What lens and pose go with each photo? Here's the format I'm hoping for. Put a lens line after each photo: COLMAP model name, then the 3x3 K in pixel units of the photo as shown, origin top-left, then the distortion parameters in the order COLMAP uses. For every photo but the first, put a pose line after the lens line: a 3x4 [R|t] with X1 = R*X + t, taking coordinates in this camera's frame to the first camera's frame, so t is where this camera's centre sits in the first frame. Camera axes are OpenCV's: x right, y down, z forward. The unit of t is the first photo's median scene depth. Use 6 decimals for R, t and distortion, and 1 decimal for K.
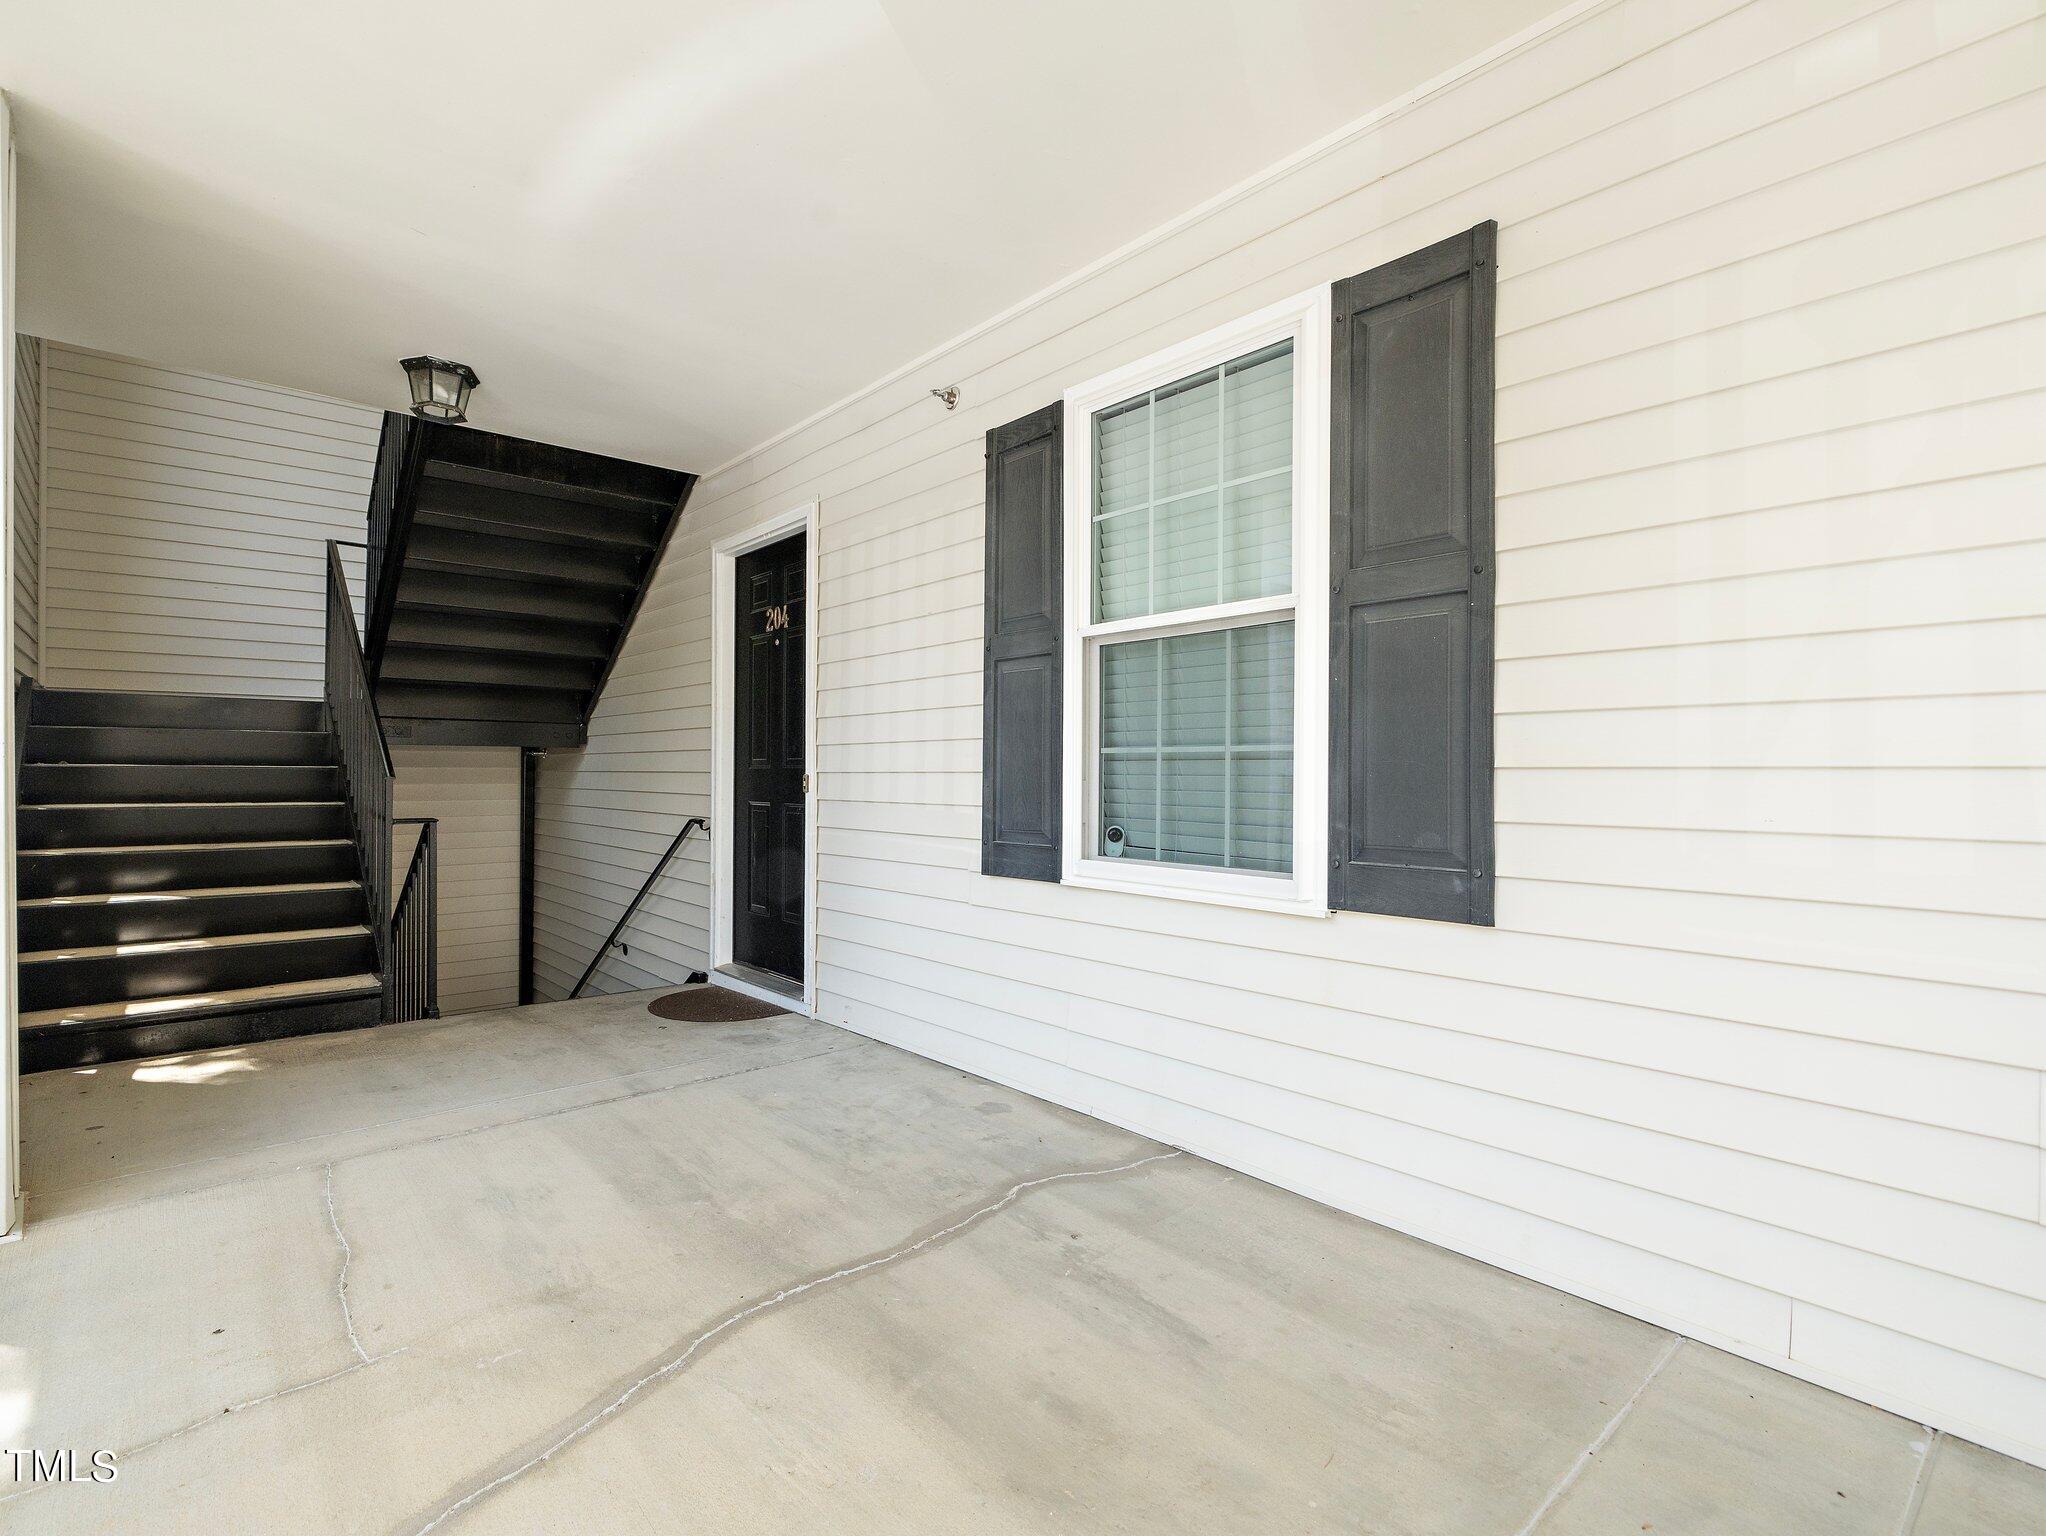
lens RADIAL K [[1001.6, 0, 1023.0], [0, 1001.6, 768.0], [0, 0, 1]] dist [-0.000396, -0.000043]
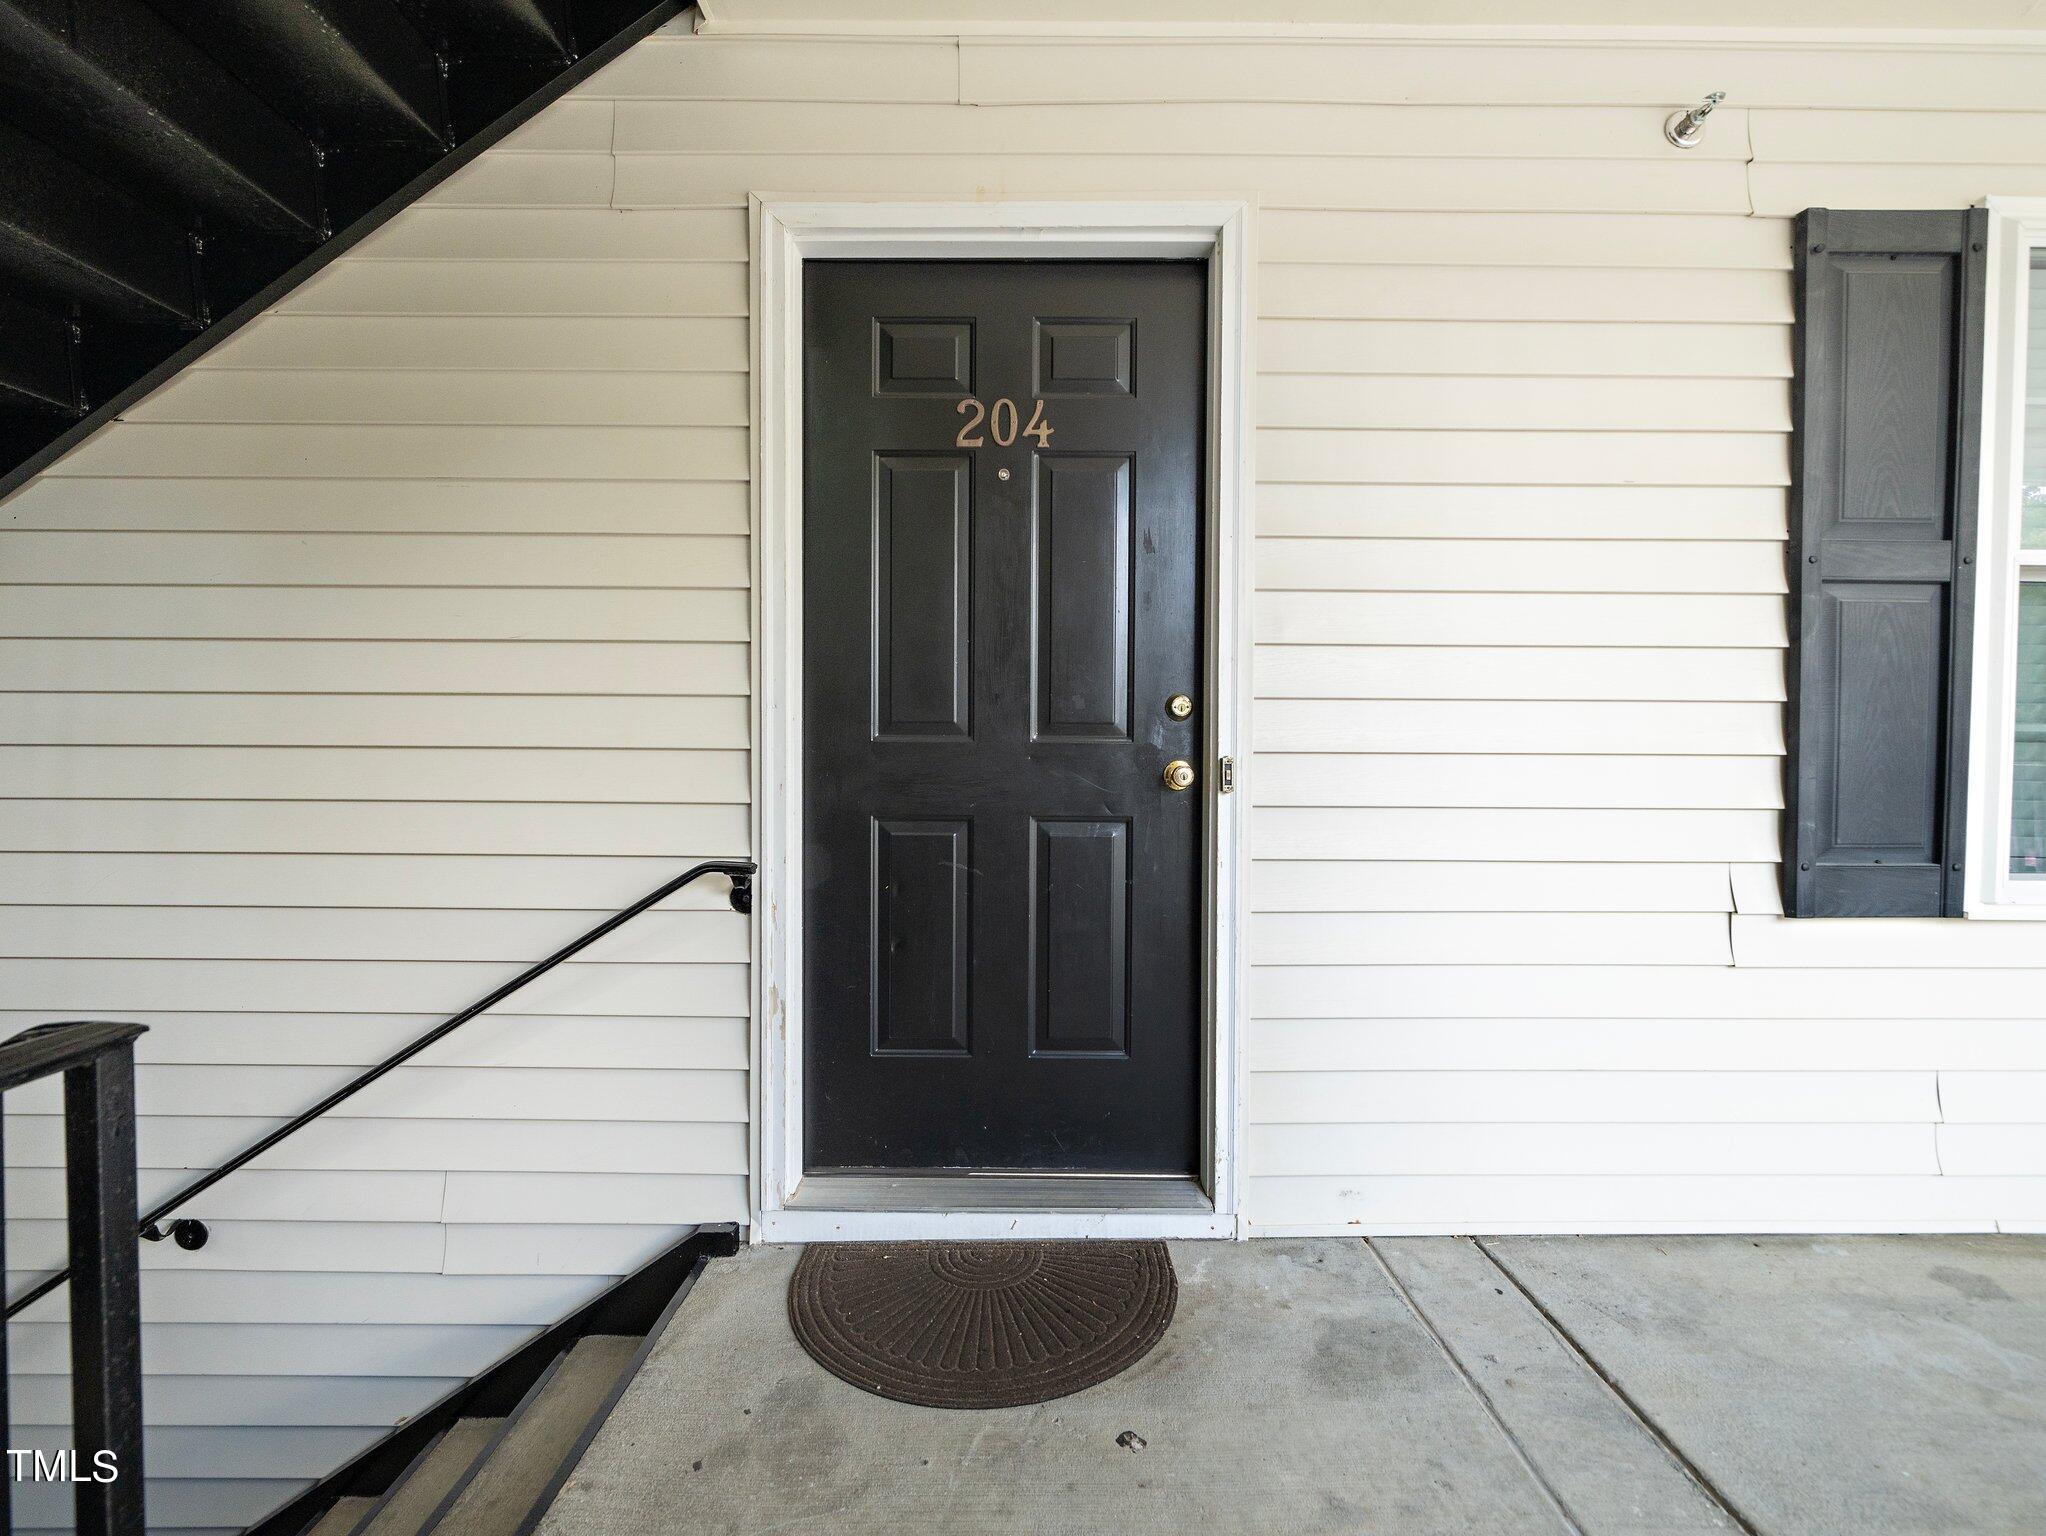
lens RADIAL K [[856.7, 0, 1023.0], [0, 856.7, 768.0], [0, 0, 1]] dist [-0.003877, -0.000938]
pose [[0.659314, -0.014150, 0.751735, -0.751752], [-0.009346, 0.999591, 0.027012, 0.001983], [-0.751810, -0.024836, 0.658912, 1.000587]]
